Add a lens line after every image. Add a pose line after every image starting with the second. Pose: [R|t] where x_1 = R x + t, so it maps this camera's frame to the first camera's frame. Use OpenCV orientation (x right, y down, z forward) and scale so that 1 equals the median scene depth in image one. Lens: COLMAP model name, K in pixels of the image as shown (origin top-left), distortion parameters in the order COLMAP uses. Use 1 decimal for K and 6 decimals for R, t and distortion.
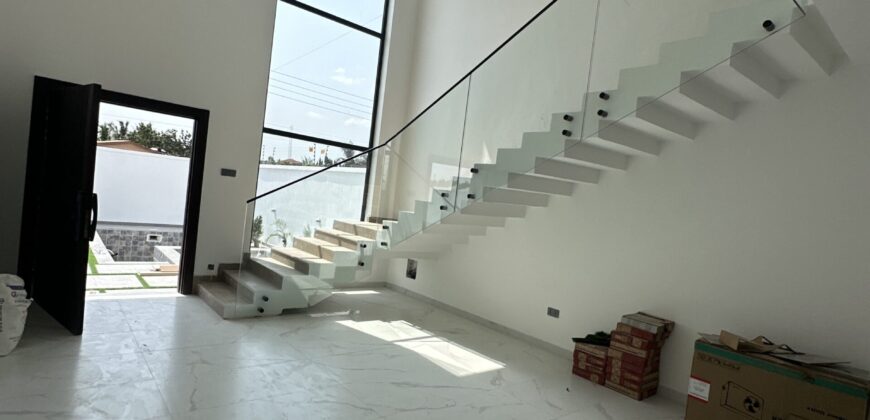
lens RADIAL K [[467.8, 0, 436.6], [0, 467.8, 211.7], [0, 0, 1]] dist [-0.002007, 0.001835]
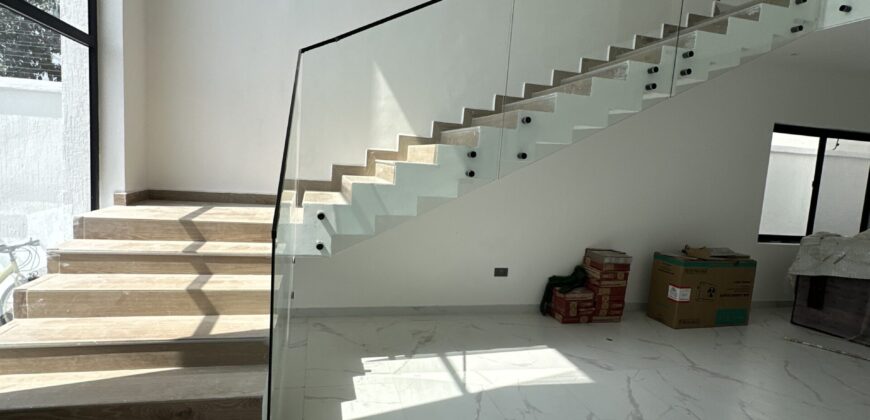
lens RADIAL K [[467.8, 0, 435.5], [0, 467.8, 210.4], [0, 0, 1]] dist [-0.002007, 0.001835]
pose [[0.435322, -0.188729, 0.880271, -0.580544], [0.009579, 0.978695, 0.205094, -0.090796], [-0.900224, -0.080850, 0.427855, 0.719224]]
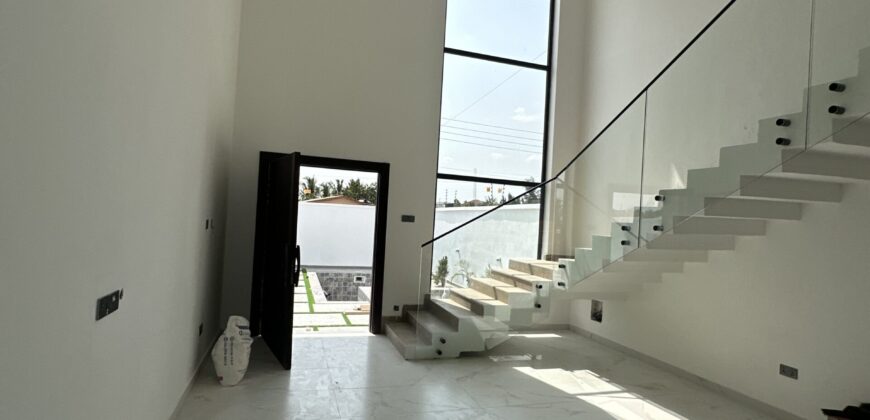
lens RADIAL K [[467.8, 0, 436.2], [0, 467.8, 211.7], [0, 0, 1]] dist [-0.002007, 0.001835]
pose [[0.922275, -0.071317, -0.379899, 0.023848], [0.041937, 0.995492, -0.085072, -0.006399], [0.384253, 0.062528, 0.921108, 0.045136]]
